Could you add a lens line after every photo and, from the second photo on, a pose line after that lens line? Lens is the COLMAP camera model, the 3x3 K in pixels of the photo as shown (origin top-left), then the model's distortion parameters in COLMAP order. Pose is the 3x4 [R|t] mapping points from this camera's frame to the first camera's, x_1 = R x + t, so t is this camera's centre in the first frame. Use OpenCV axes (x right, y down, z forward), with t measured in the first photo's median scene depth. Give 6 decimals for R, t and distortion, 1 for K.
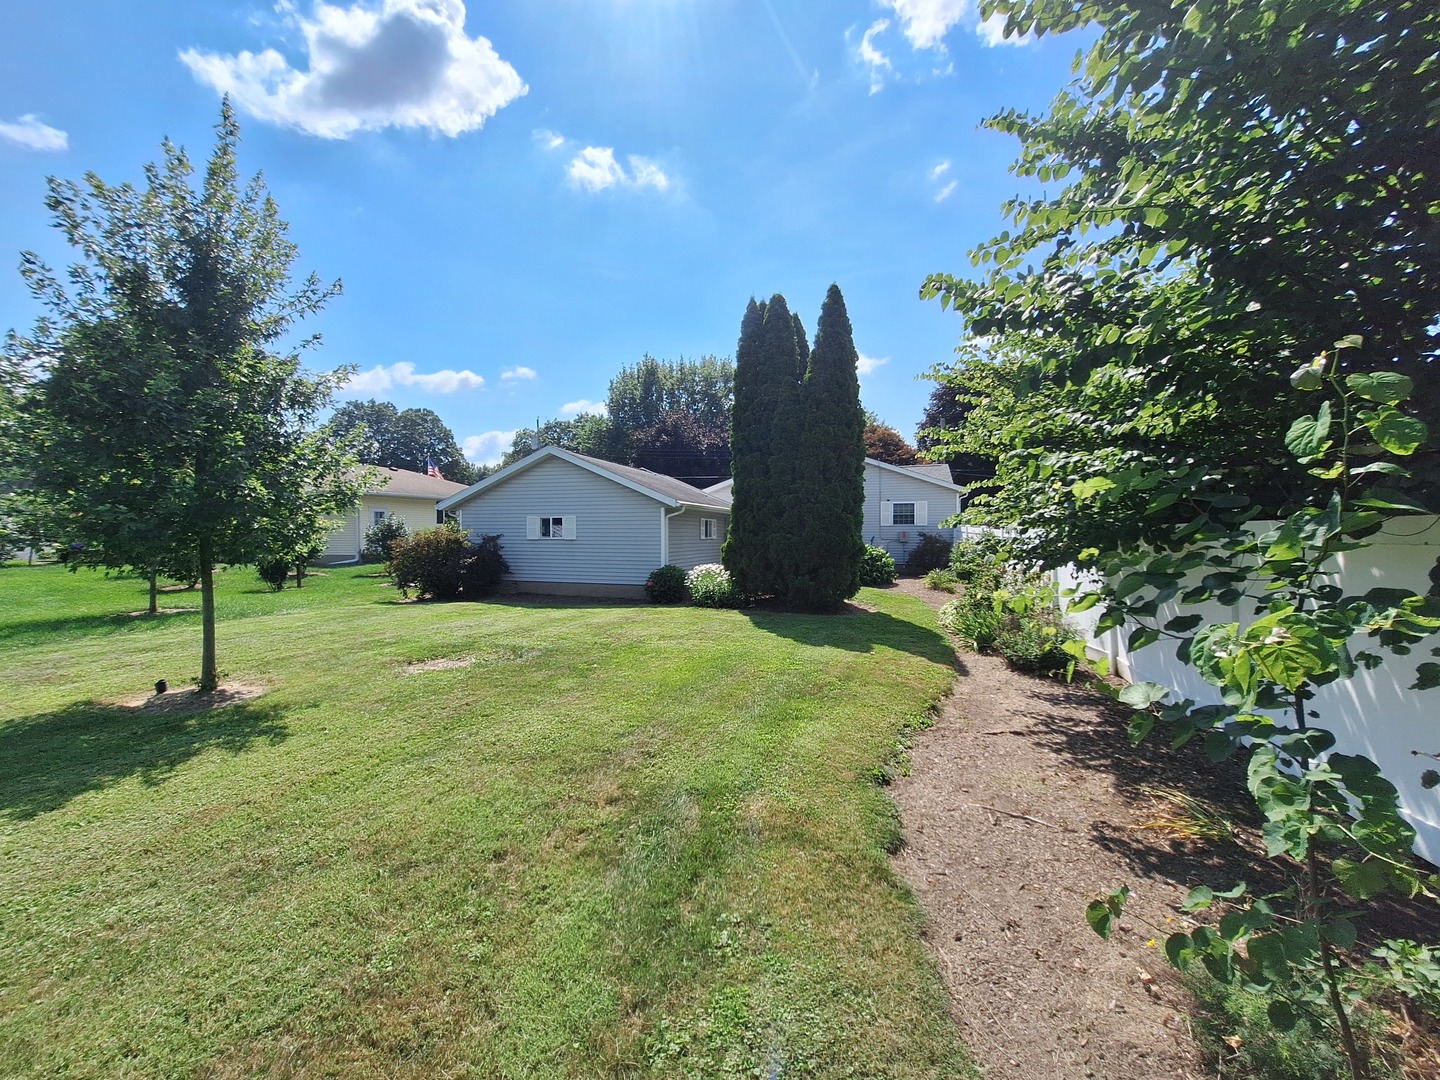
lens RADIAL K [[569.9, 0, 724.3], [0, 569.9, 536.8], [0, 0, 1]] dist [-0.004019, 0.000509]
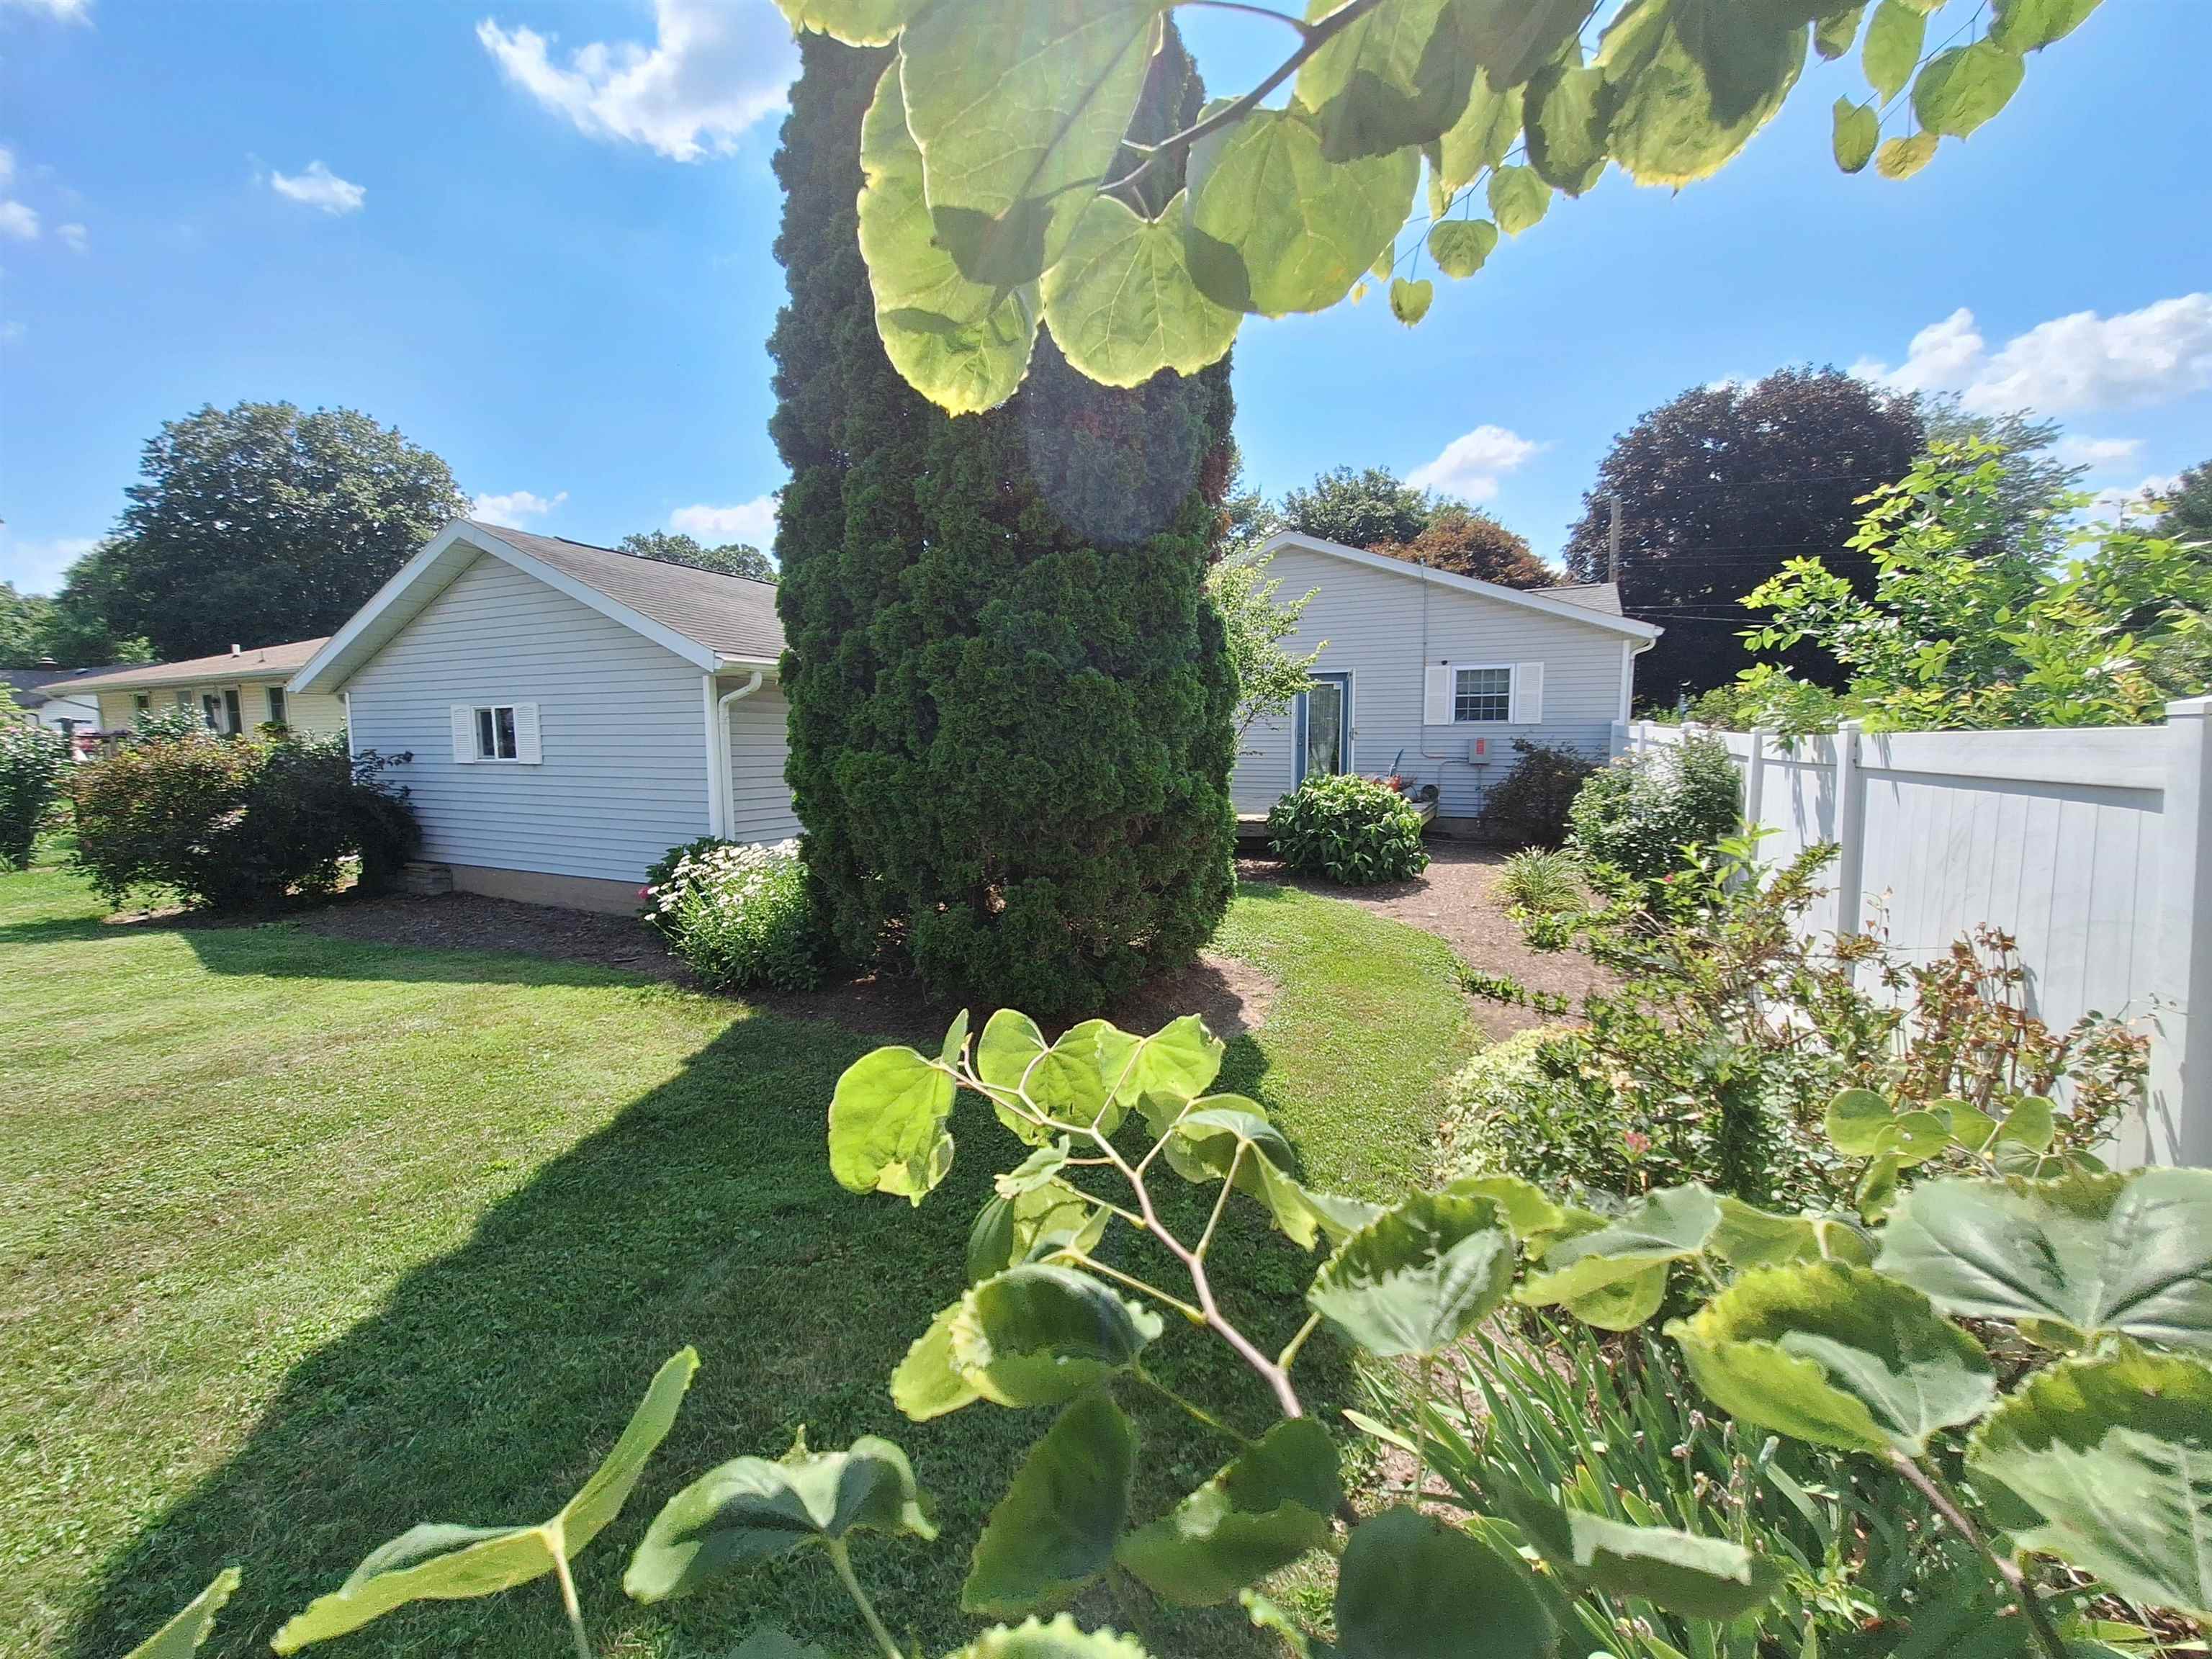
lens RADIAL K [[875.4, 0, 1099.2], [0, 875.4, 828.0], [0, 0, 1]] dist [-0.004019, 0.000509]
pose [[0.984873, 0.013590, -0.172744, 0.157355], [0.002427, 0.995740, 0.092176, -0.004029], [0.173260, -0.091201, 0.980644, 0.334788]]
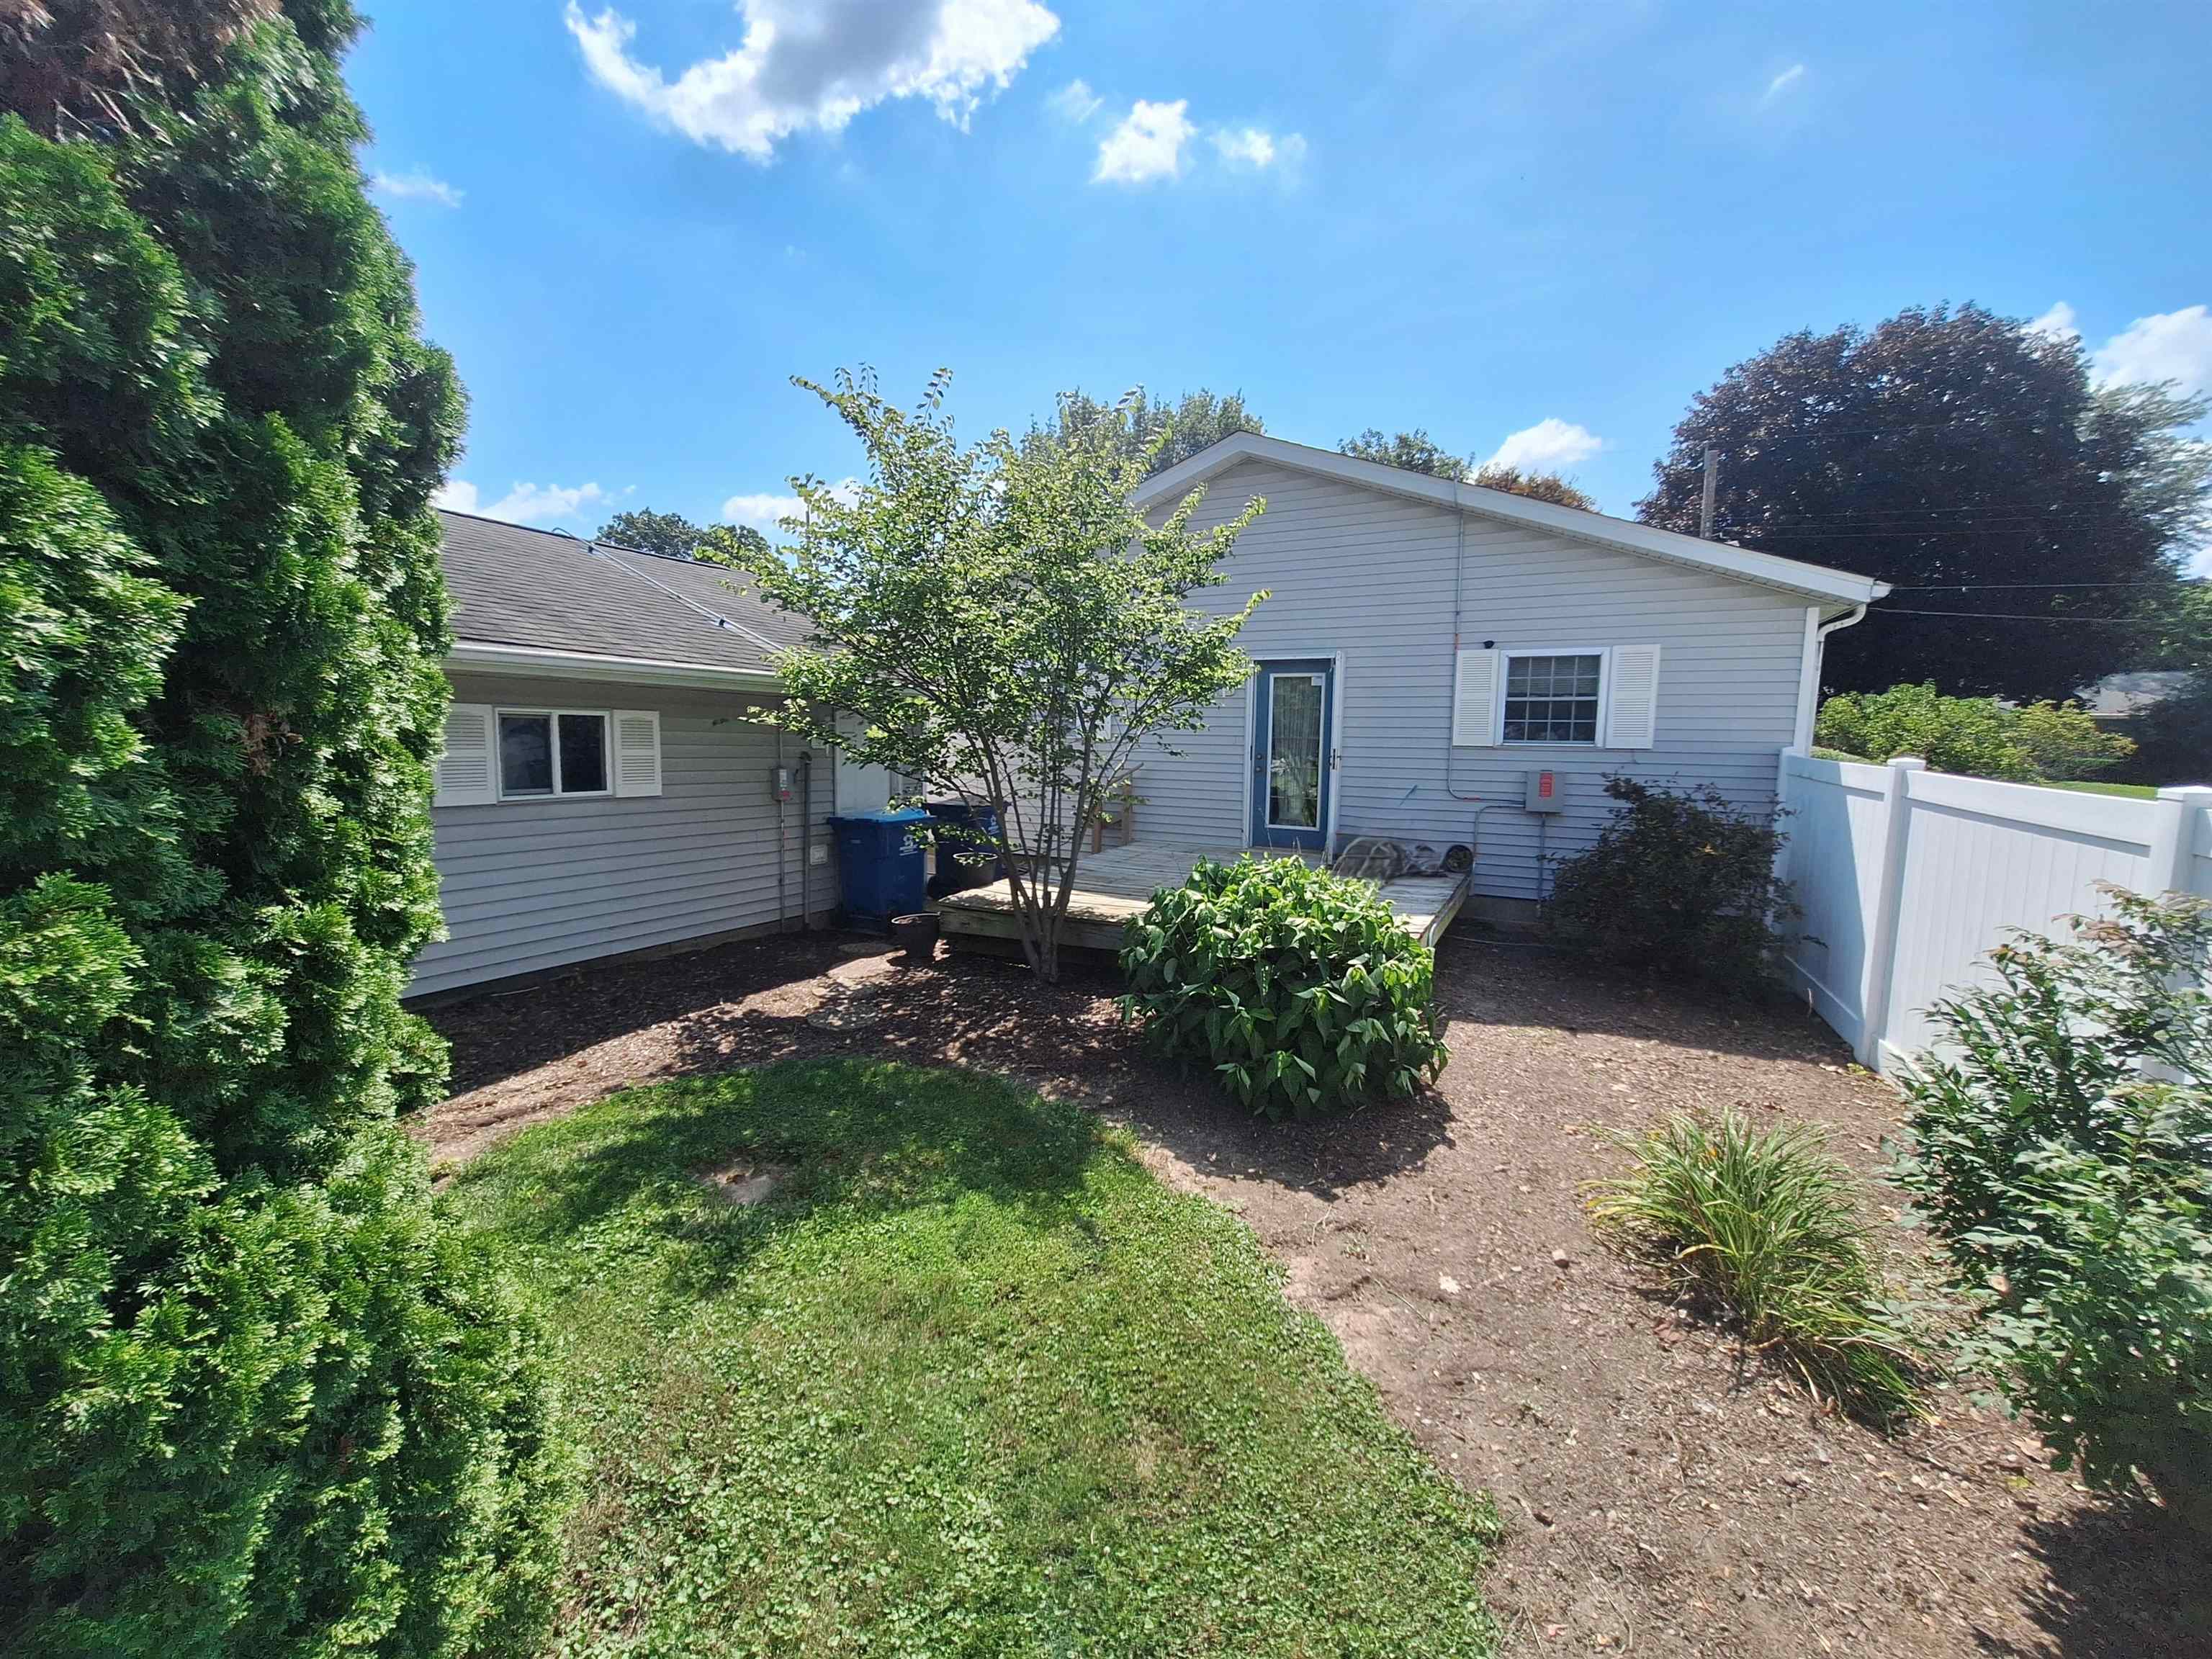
lens RADIAL K [[875.4, 0, 1105.5], [0, 875.4, 828.5], [0, 0, 1]] dist [-0.004019, 0.000509]
pose [[0.978978, 0.036084, -0.200751, 0.208898], [-0.016666, 0.995087, 0.097587, -0.018604], [0.203286, -0.092190, 0.974770, 0.600252]]
